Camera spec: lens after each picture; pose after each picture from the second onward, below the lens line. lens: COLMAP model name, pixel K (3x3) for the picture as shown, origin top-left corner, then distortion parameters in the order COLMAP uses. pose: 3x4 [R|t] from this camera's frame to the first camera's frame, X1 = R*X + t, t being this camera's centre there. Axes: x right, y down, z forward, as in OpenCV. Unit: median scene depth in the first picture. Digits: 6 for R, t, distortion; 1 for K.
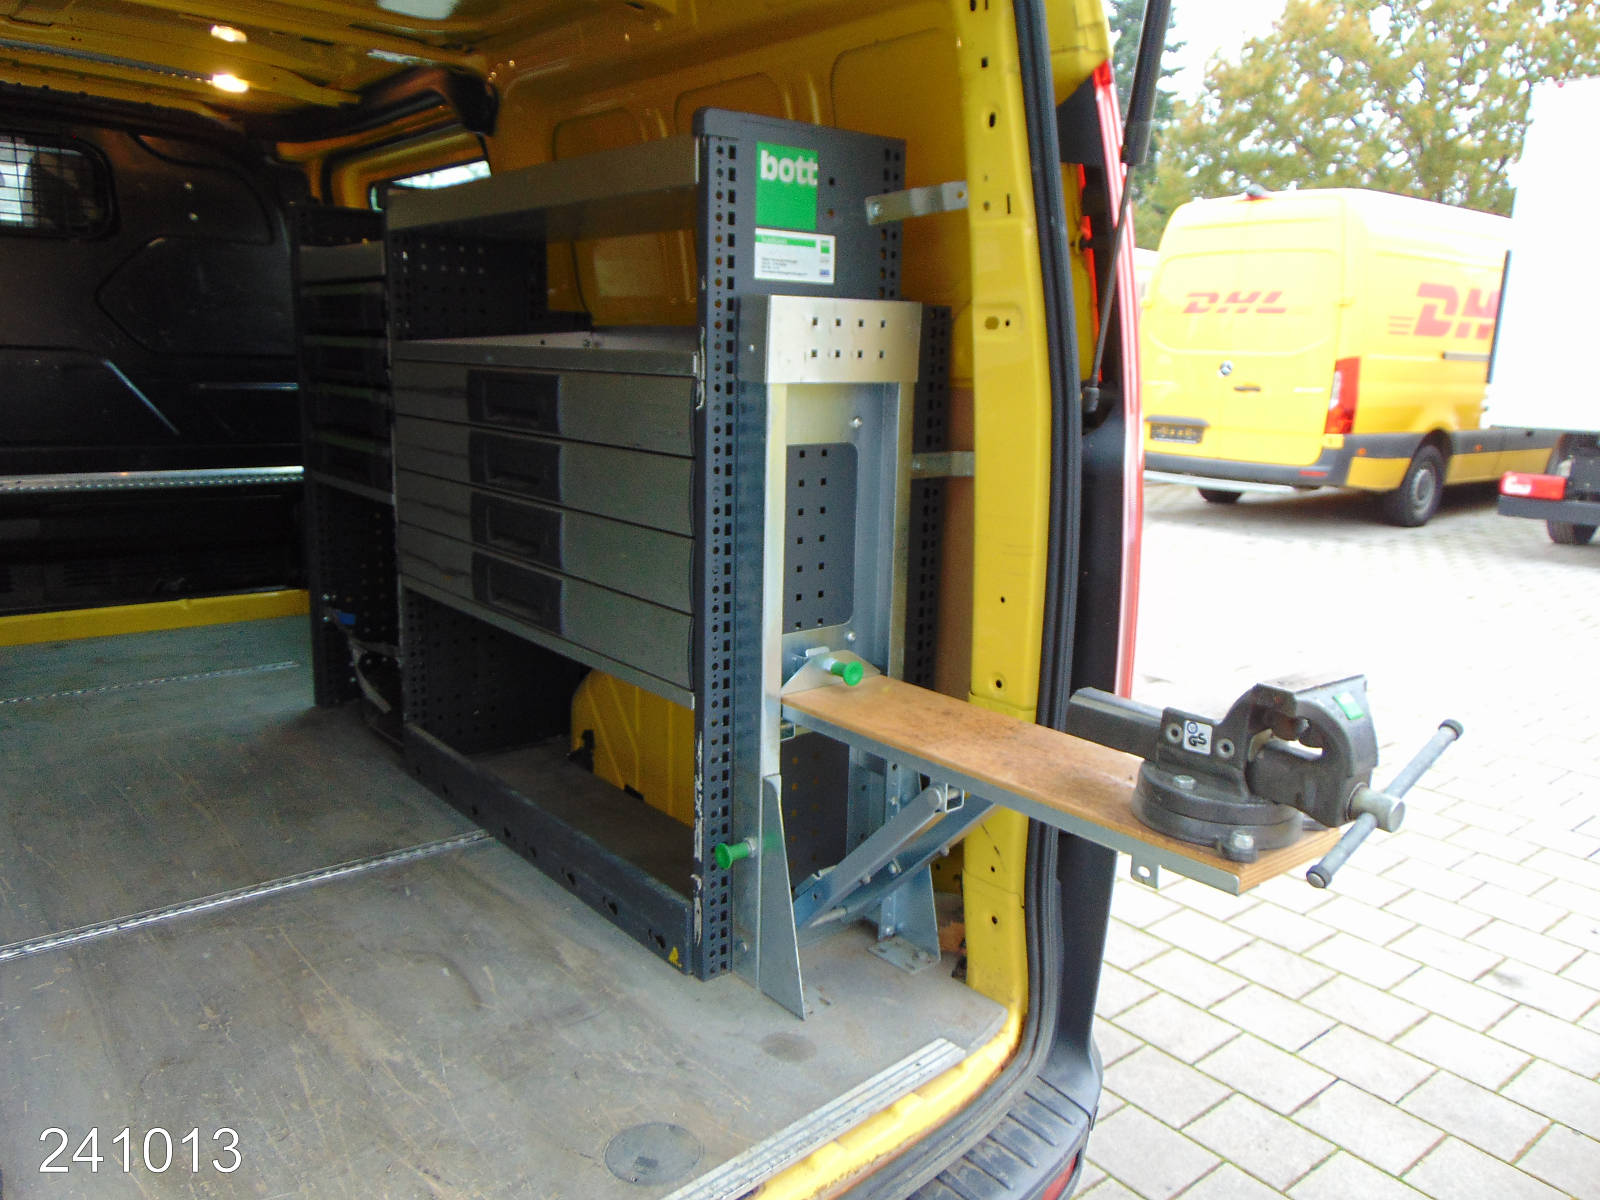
lens RADIAL K [[1202.8, 0, 804.7], [0, 1202.8, 601.1], [0, 0, 1]] dist [-0.014634, 0.043056]
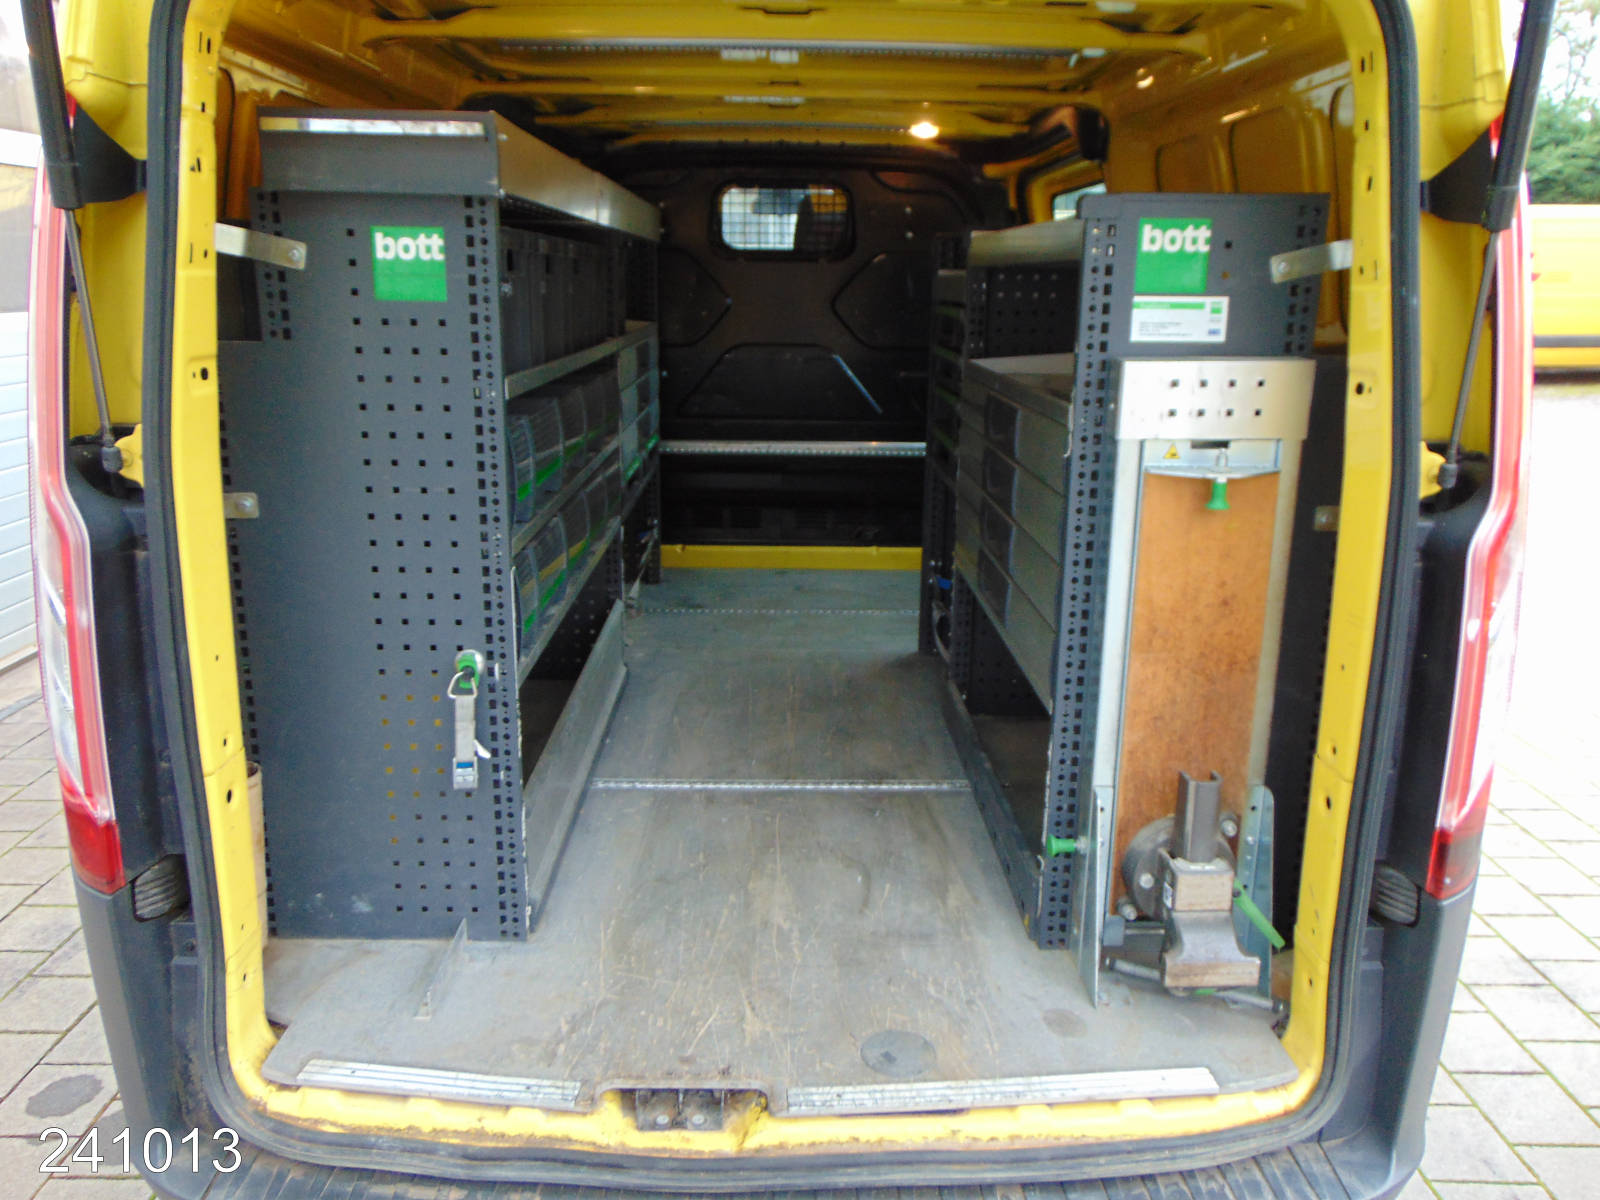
lens RADIAL K [[1202.8, 0, 793.8], [0, 1202.8, 604.3], [0, 0, 1]] dist [-0.014634, 0.043056]
pose [[0.784695, 0.142132, -0.603367, 0.392310], [-0.116508, 0.989828, 0.081646, -0.079157], [0.608835, 0.006230, 0.793273, -0.056983]]
